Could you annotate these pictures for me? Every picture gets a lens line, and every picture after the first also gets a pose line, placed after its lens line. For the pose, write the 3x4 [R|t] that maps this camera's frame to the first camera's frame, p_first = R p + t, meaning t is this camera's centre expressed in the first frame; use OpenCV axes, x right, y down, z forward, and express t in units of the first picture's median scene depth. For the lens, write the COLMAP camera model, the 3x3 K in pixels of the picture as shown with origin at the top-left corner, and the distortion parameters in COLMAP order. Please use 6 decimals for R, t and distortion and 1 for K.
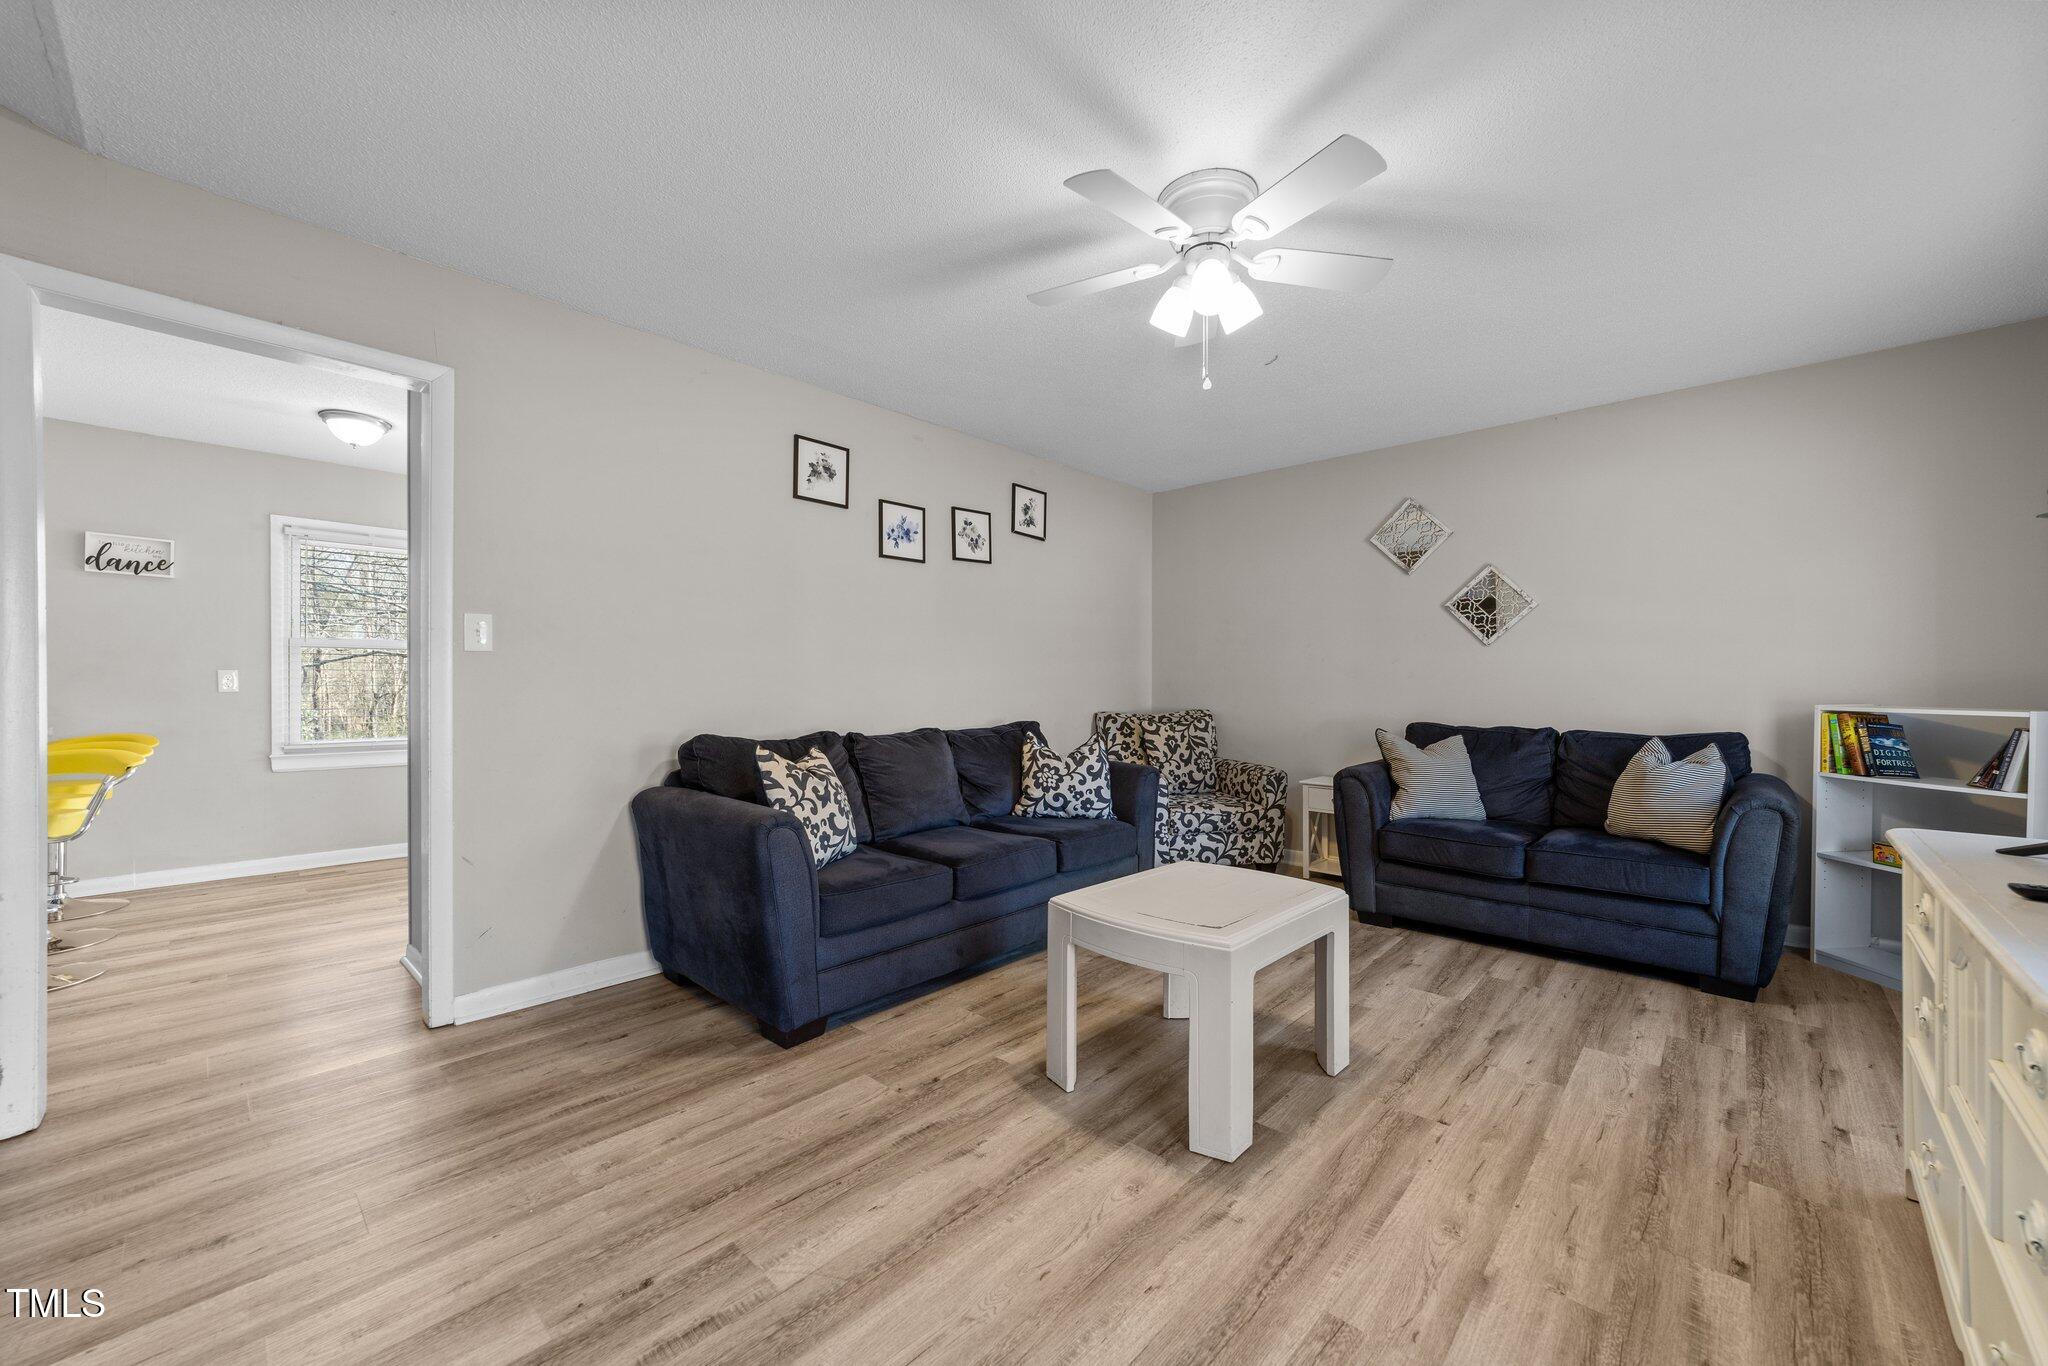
lens RADIAL K [[782.0, 0, 1028.8], [0, 782.0, 688.2], [0, 0, 1]] dist [-0.006230, 0.001079]
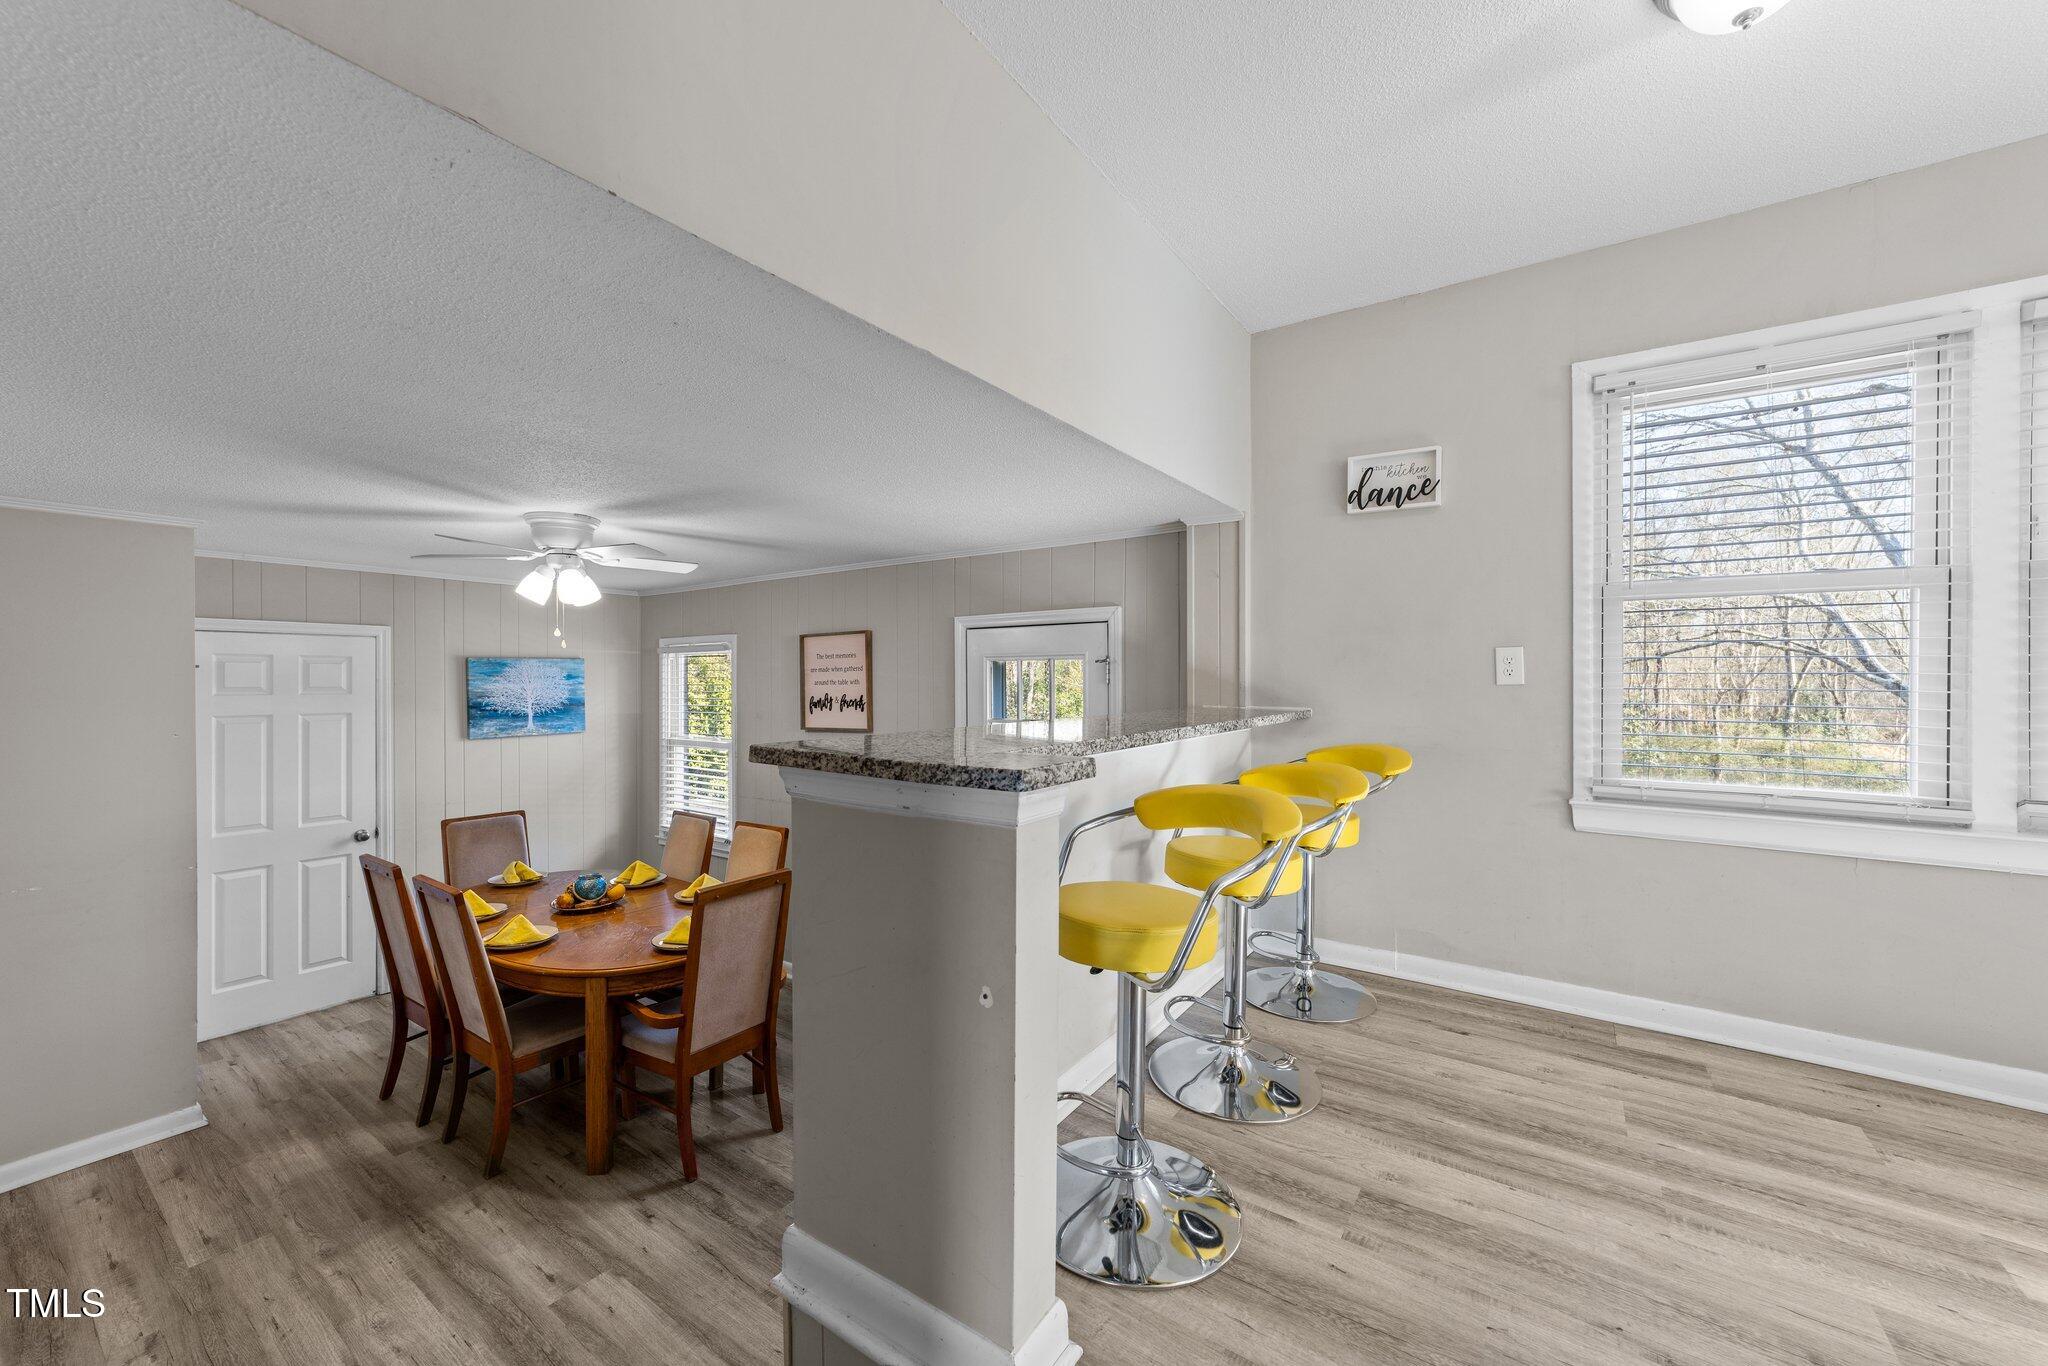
lens RADIAL K [[782.0, 0, 1057.0], [0, 782.0, 678.6], [0, 0, 1]] dist [-0.006230, 0.001079]
pose [[0.170941, -0.003171, -0.985276, -0.614402], [-0.002199, 0.999991, -0.003600, 0.004353], [0.985279, 0.002782, 0.170932, 0.681422]]
